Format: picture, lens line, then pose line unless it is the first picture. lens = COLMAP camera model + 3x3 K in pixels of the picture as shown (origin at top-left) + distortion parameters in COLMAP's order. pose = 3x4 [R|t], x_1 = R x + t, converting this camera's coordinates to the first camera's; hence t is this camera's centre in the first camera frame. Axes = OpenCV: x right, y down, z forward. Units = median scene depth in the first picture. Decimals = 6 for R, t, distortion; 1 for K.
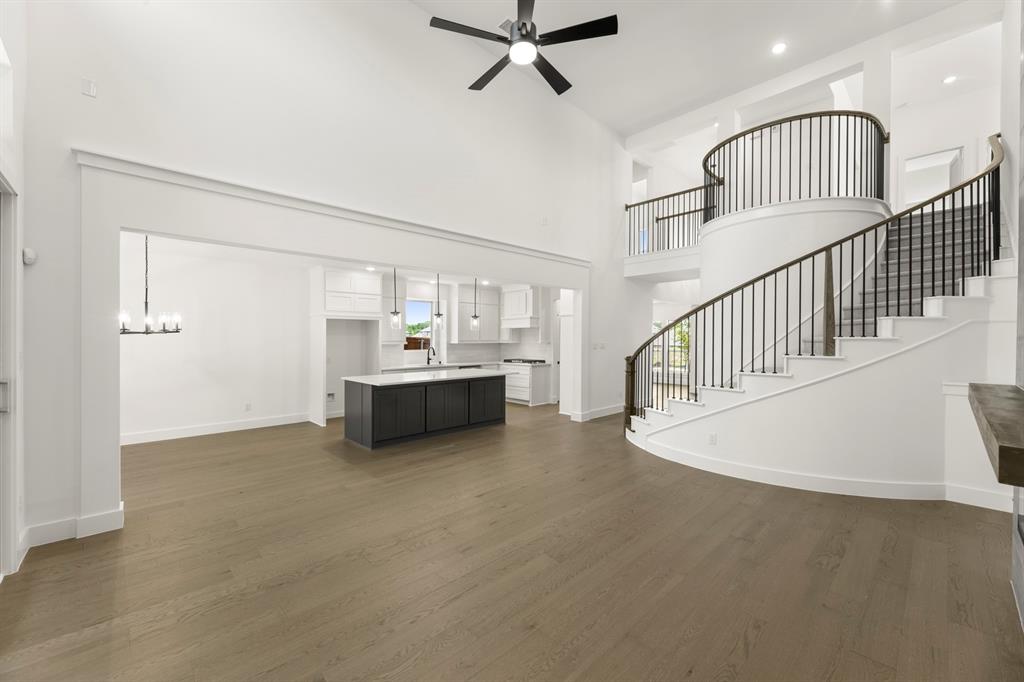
lens RADIAL K [[404.3, 0, 506.2], [0, 404.3, 333.2], [0, 0, 1]] dist [0.008445, 0.000226]
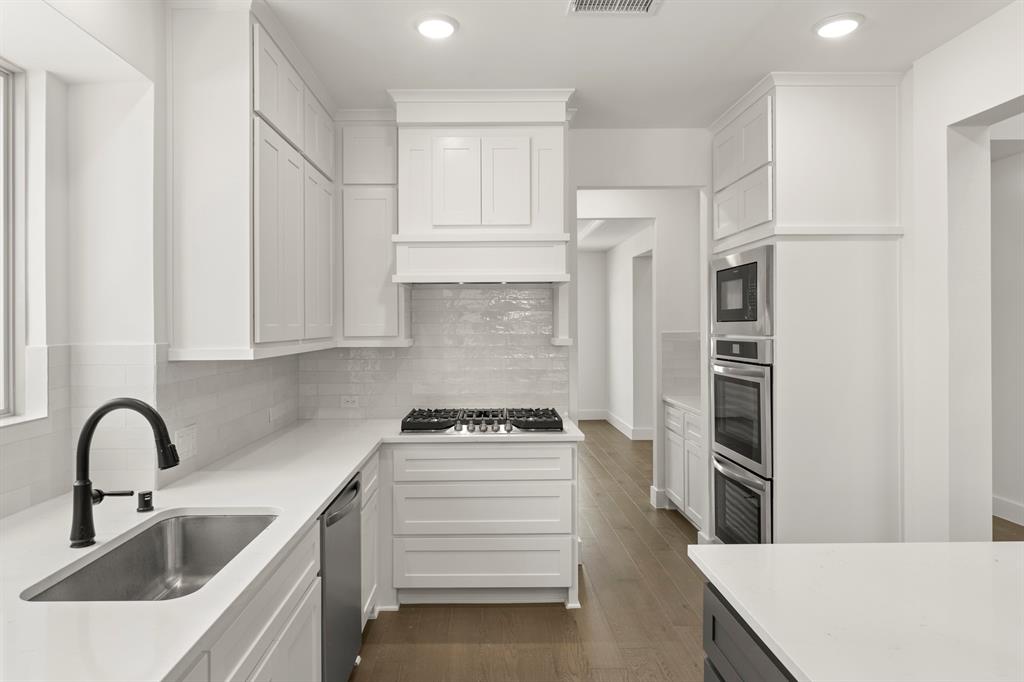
lens RADIAL K [[619.2, 0, 480.2], [0, 619.2, 328.3], [0, 0, 1]] dist [-0.006116, -0.001576]
pose [[0.684340, -0.006048, 0.729138, -0.245923], [-0.002923, 0.999935, 0.011037, 0.010047], [-0.729157, -0.009684, 0.684278, 0.784690]]
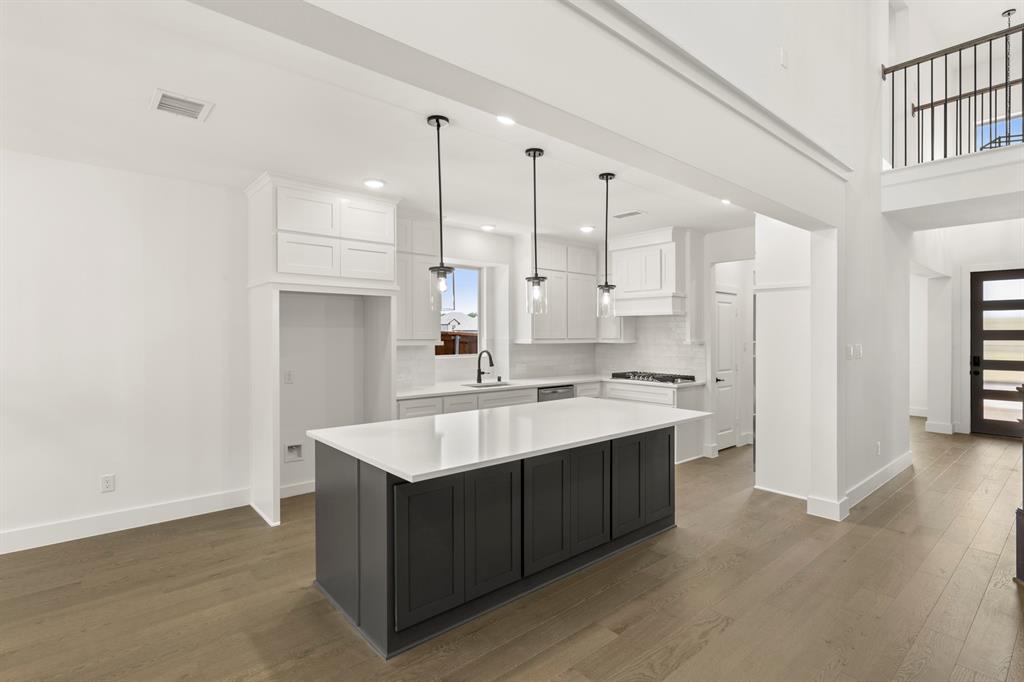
lens RADIAL K [[499.6, 0, 513.2], [0, 499.6, 333.6], [0, 0, 1]] dist [0.000957, -0.001498]
pose [[0.999386, 0.004969, -0.034677, -0.124521], [-0.004499, 0.999897, 0.013606, 0.003063], [0.034741, -0.013442, 0.999306, 0.343002]]
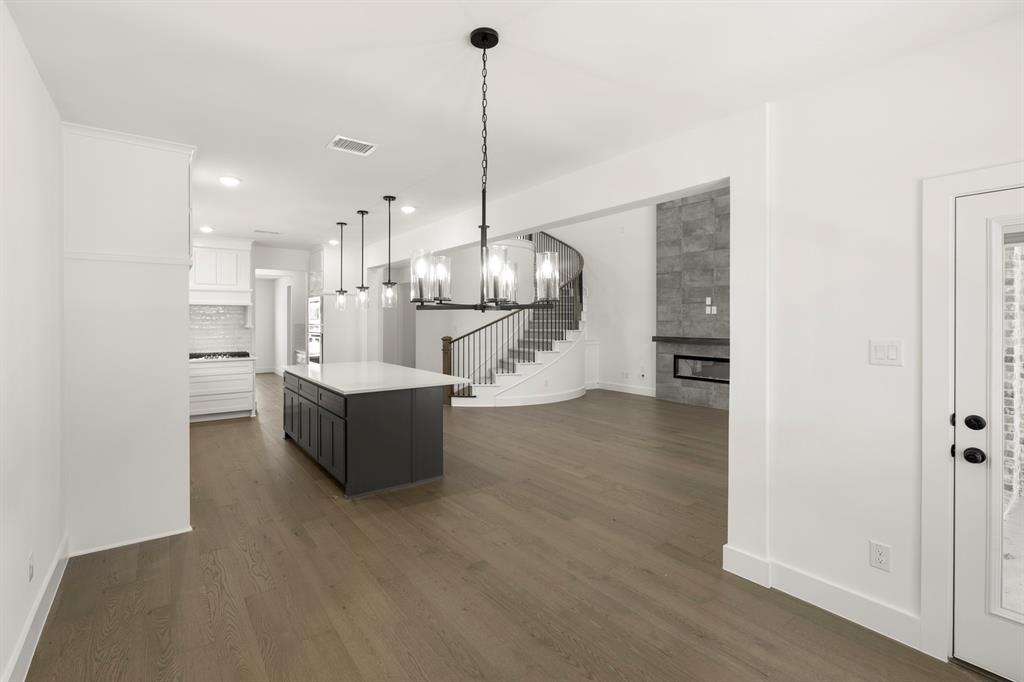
lens RADIAL K [[452.7, 0, 502.4], [0, 452.7, 325.2], [0, 0, 1]] dist [-0.016667, 0.000262]
pose [[0.099037, -0.008333, 0.995049, -0.676677], [-0.015016, 0.999839, 0.009868, 0.006224], [-0.994970, -0.015919, 0.098896, 0.487770]]
